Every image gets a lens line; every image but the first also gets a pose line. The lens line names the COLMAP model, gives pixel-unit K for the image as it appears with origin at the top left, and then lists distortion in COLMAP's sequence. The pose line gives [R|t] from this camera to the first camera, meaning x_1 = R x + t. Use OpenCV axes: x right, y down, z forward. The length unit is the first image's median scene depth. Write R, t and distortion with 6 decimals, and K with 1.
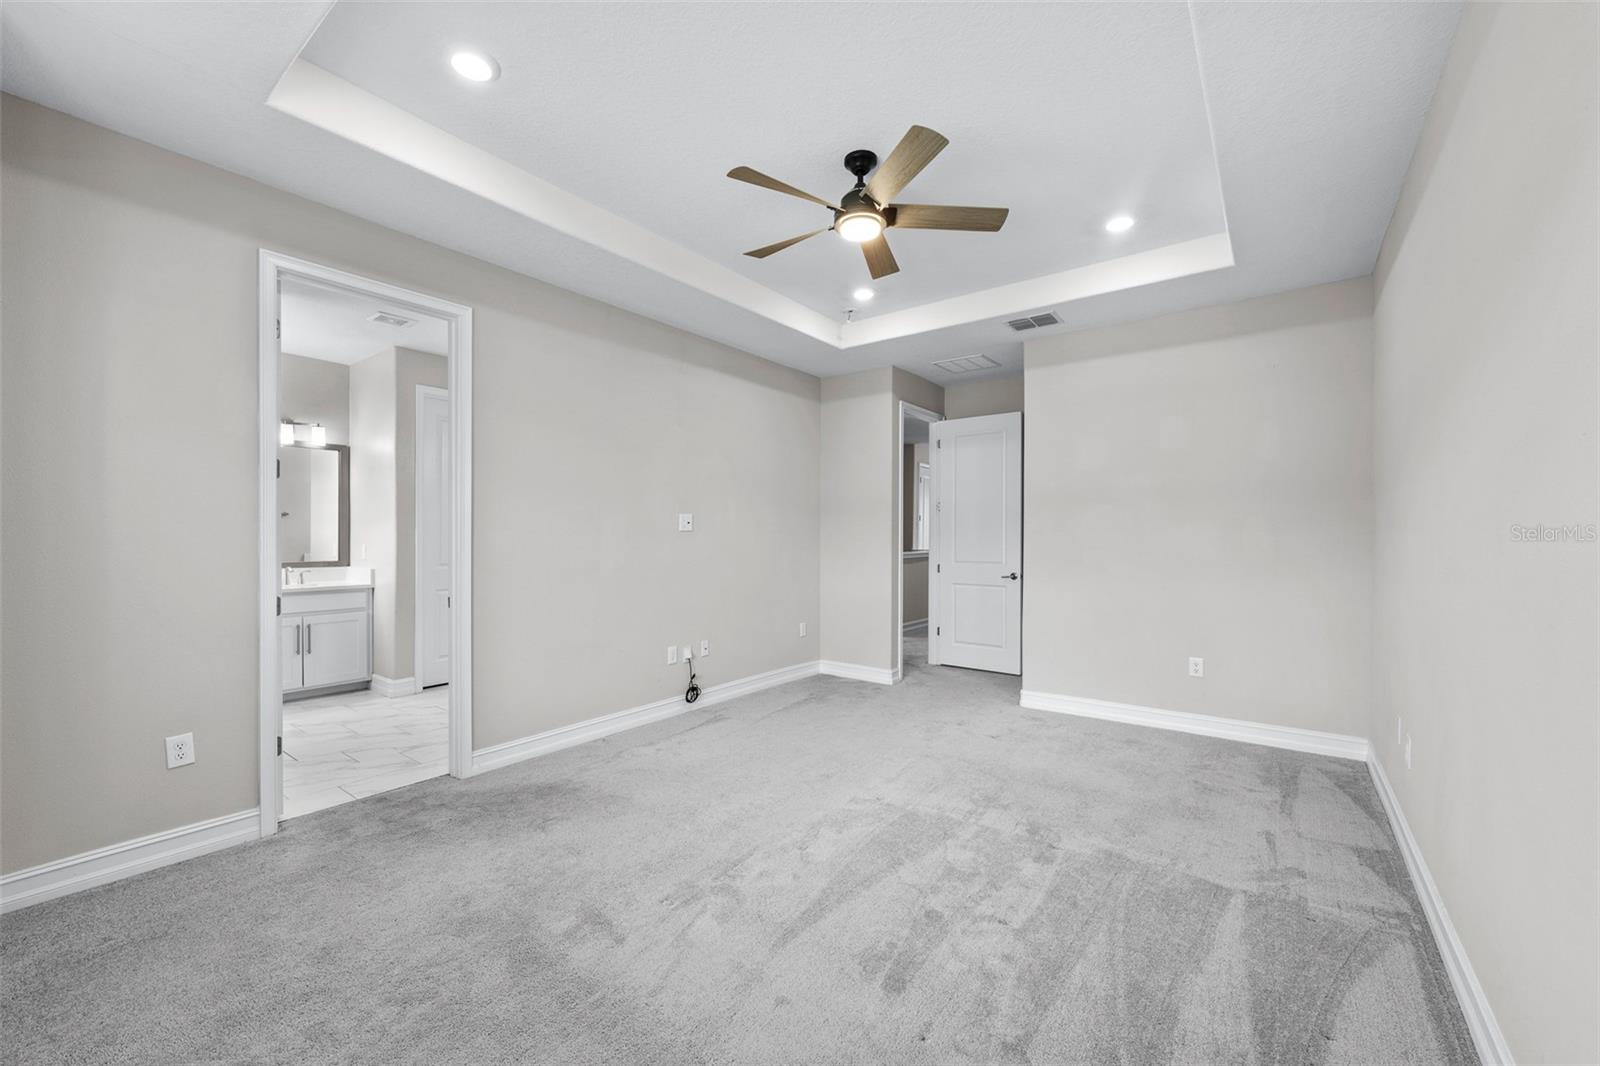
lens RADIAL K [[628.4, 0, 804.2], [0, 628.4, 537.9], [0, 0, 1]] dist [0.000835, 0.000083]
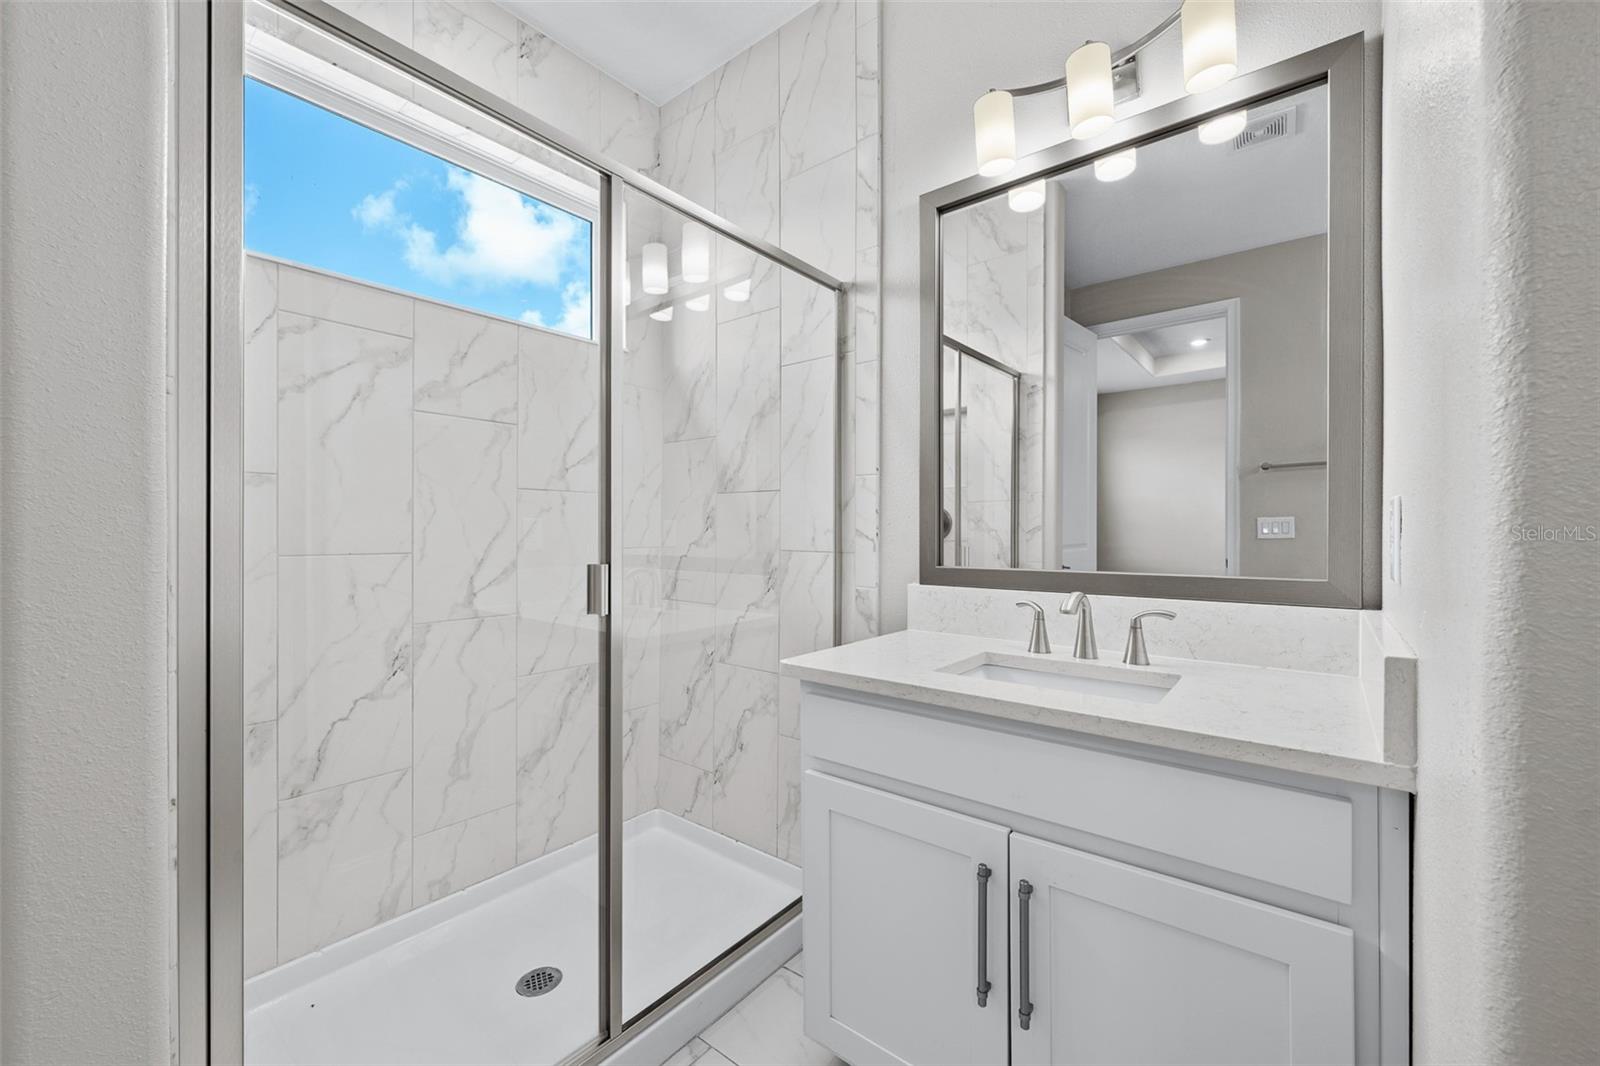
lens RADIAL K [[636.6, 0, 800.0], [0, 636.6, 533.0], [0, 0, 1]] dist [-0.001367, -0.000054]
pose [[-0.043341, -0.003068, -0.999056, -0.540735], [-0.010937, 0.999937, -0.002596, 0.023613], [0.999000, 0.010814, -0.043372, 0.875456]]
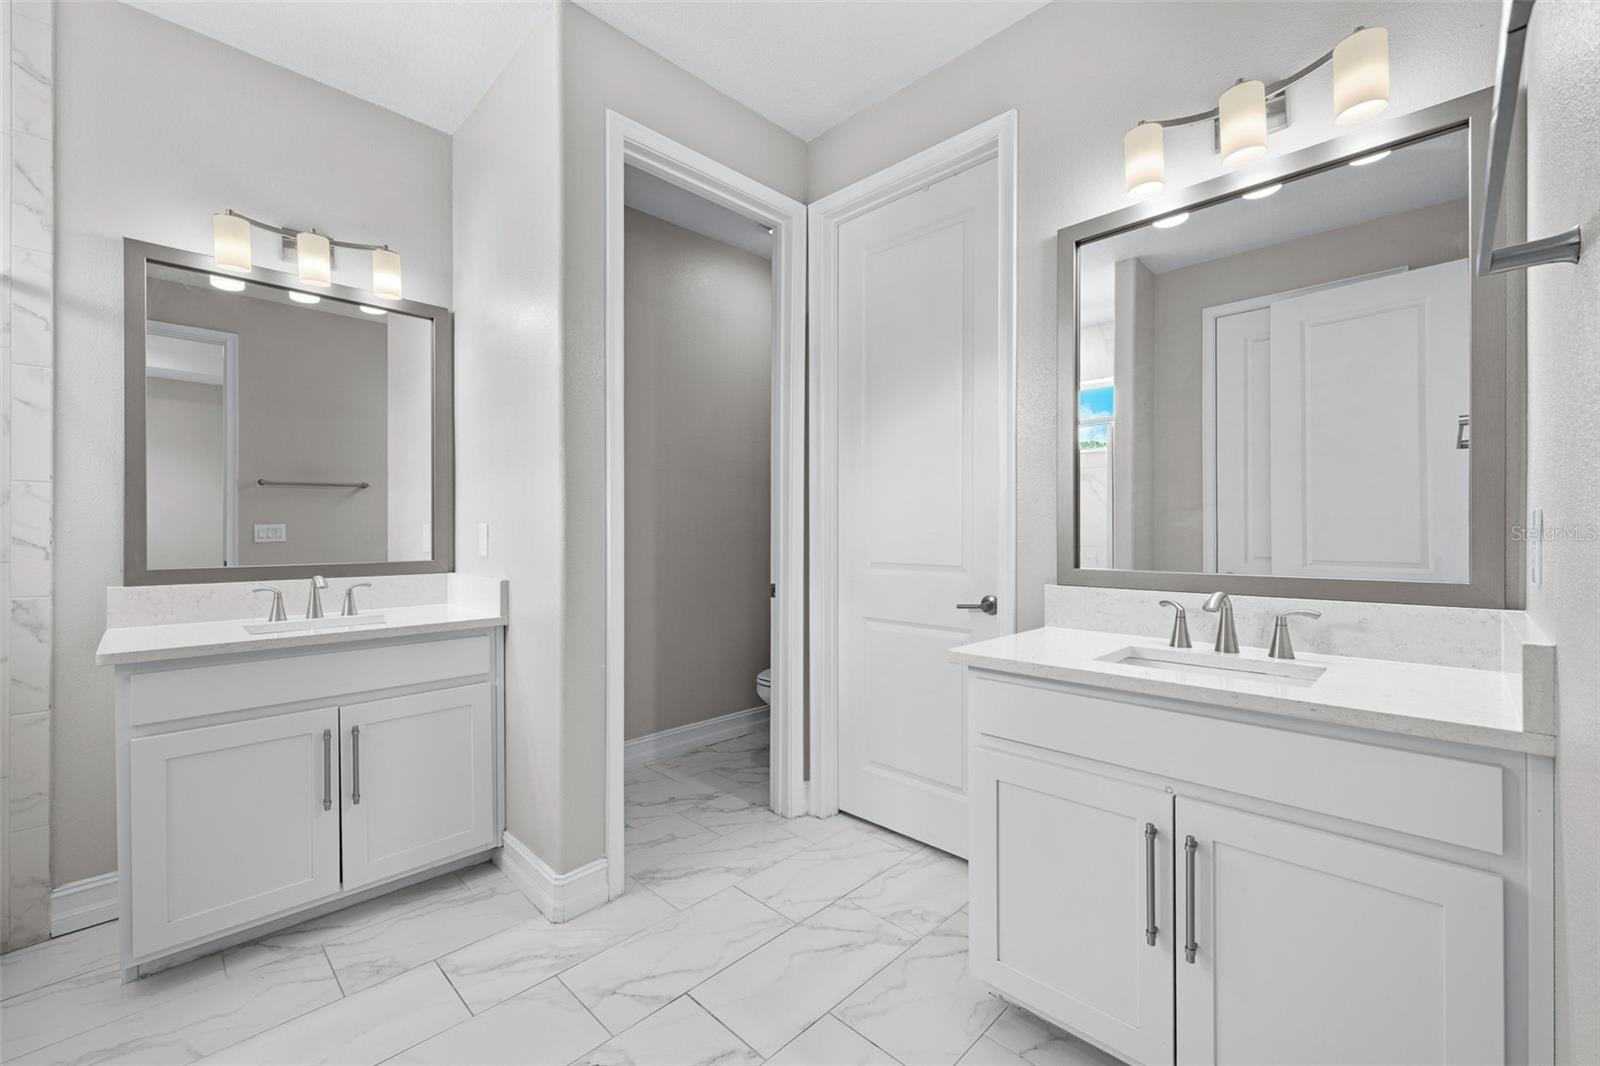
lens RADIAL K [[650.8, 0, 800.0], [0, 650.8, 533.0], [0, 0, 1]] dist [-0.001277, -0.000158]
pose [[0.989665, -0.008781, -0.143133, -0.434214], [0.007309, 0.999915, -0.010808, 0.024695], [0.143215, 0.009650, 0.989645, 0.606836]]
